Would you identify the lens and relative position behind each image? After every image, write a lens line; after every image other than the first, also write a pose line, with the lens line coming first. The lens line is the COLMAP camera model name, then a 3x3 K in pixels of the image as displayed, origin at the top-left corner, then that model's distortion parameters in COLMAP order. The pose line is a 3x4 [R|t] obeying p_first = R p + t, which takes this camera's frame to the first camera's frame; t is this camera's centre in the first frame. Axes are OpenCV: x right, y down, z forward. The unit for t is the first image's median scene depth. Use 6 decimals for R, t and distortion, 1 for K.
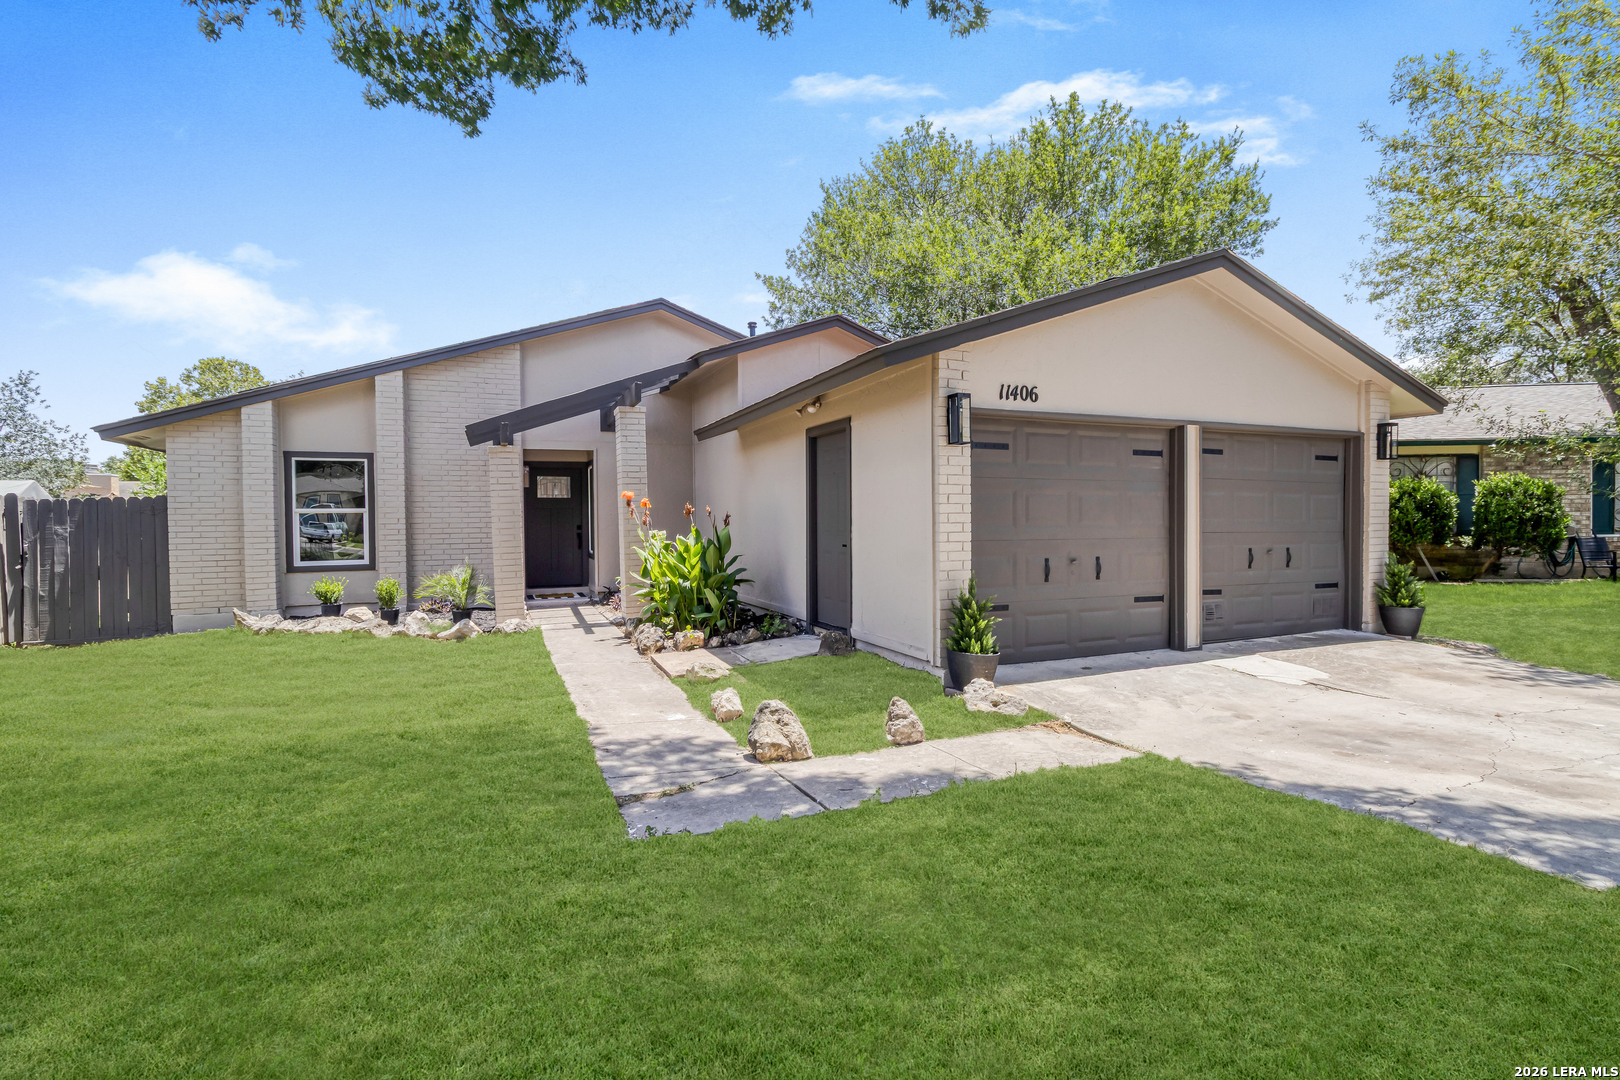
lens RADIAL K [[754.9, 0, 818.9], [0, 754.9, 533.2], [0, 0, 1]] dist [0.005435, 0.000632]
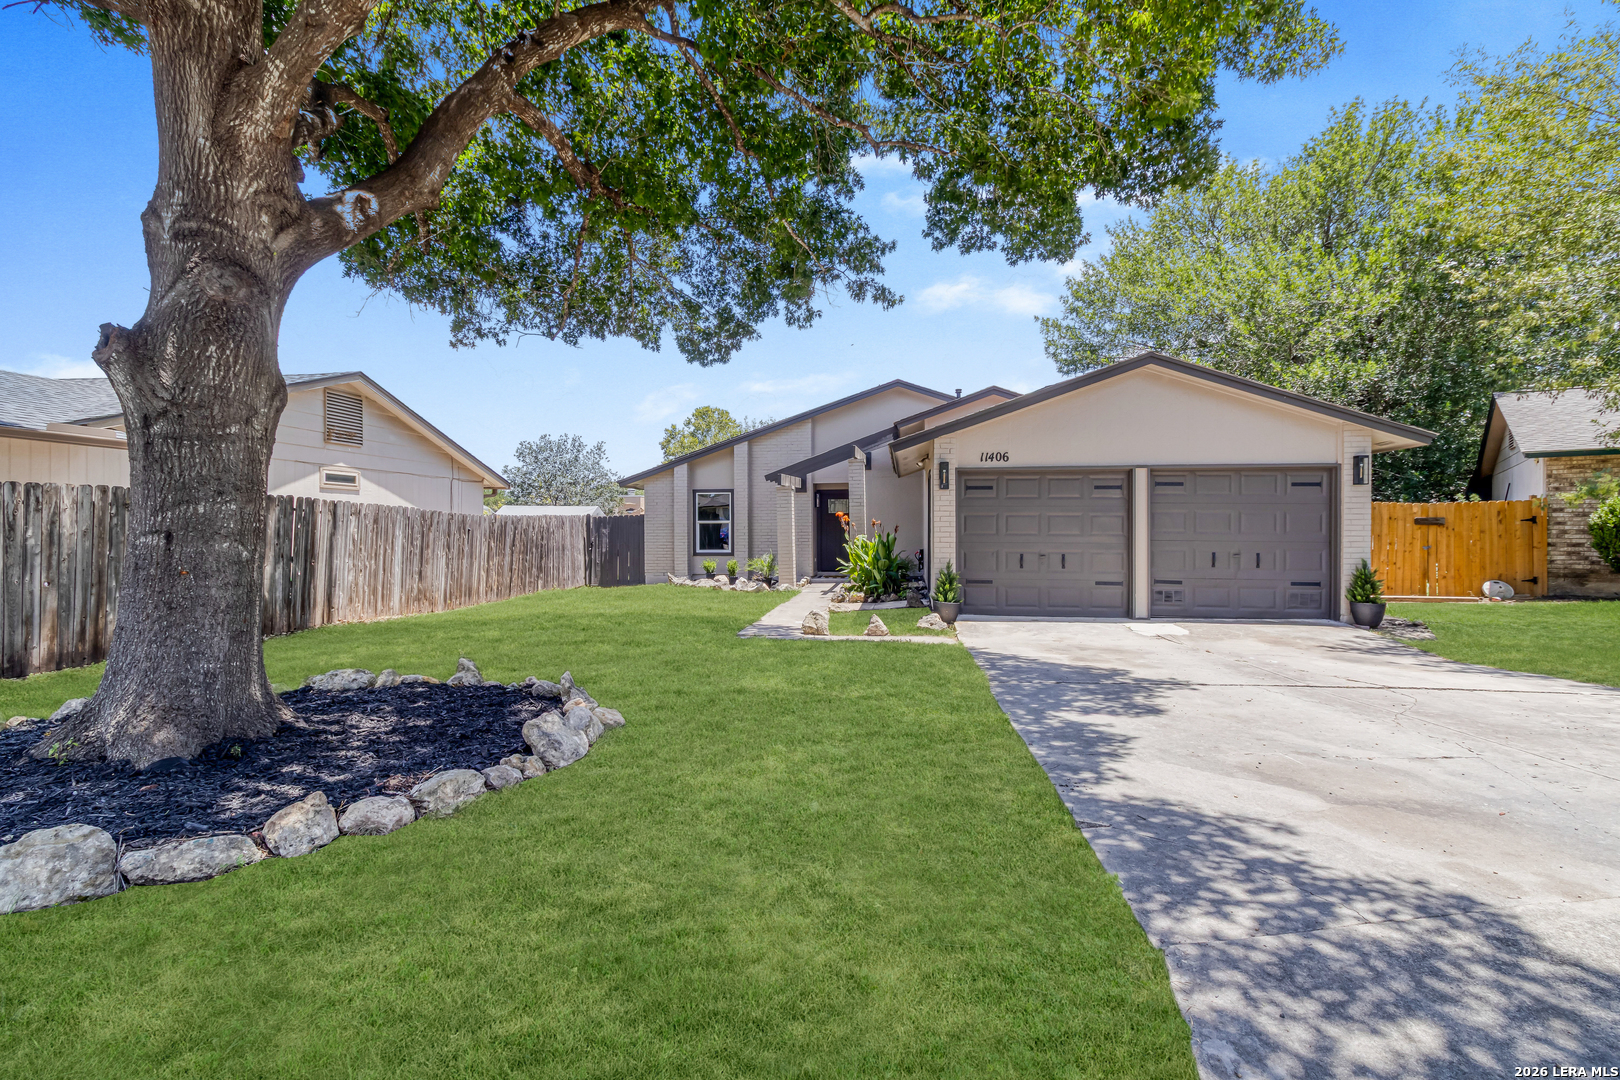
lens RADIAL K [[754.9, 0, 809.9], [0, 754.9, 538.0], [0, 0, 1]] dist [0.005435, 0.000632]
pose [[0.854562, 0.013879, -0.519164, 0.514801], [-0.014444, 0.999891, 0.002956, -0.000085], [0.519148, 0.004973, 0.854670, -0.439863]]
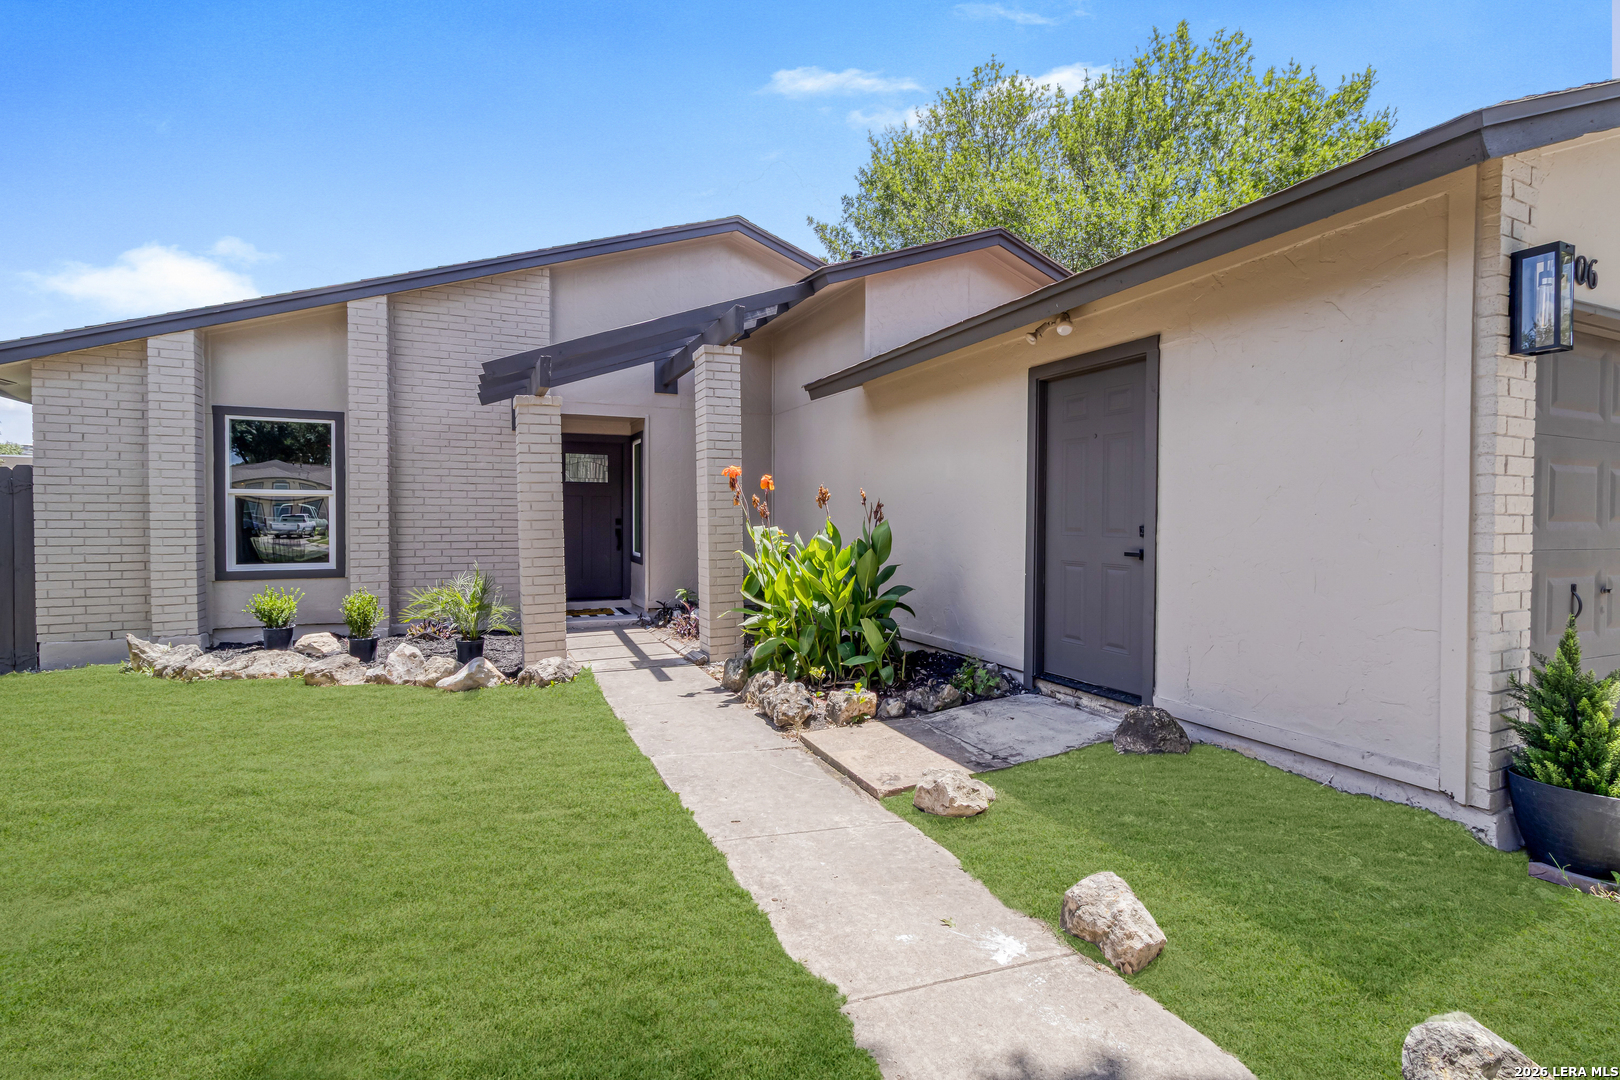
lens RADIAL K [[754.9, 0, 815.8], [0, 754.9, 531.7], [0, 0, 1]] dist [0.005435, 0.000632]
pose [[0.999820, 0.012196, 0.014552, -0.170272], [-0.012163, 0.999923, -0.002333, 0.002301], [-0.014580, 0.002156, 0.999891, 0.311093]]
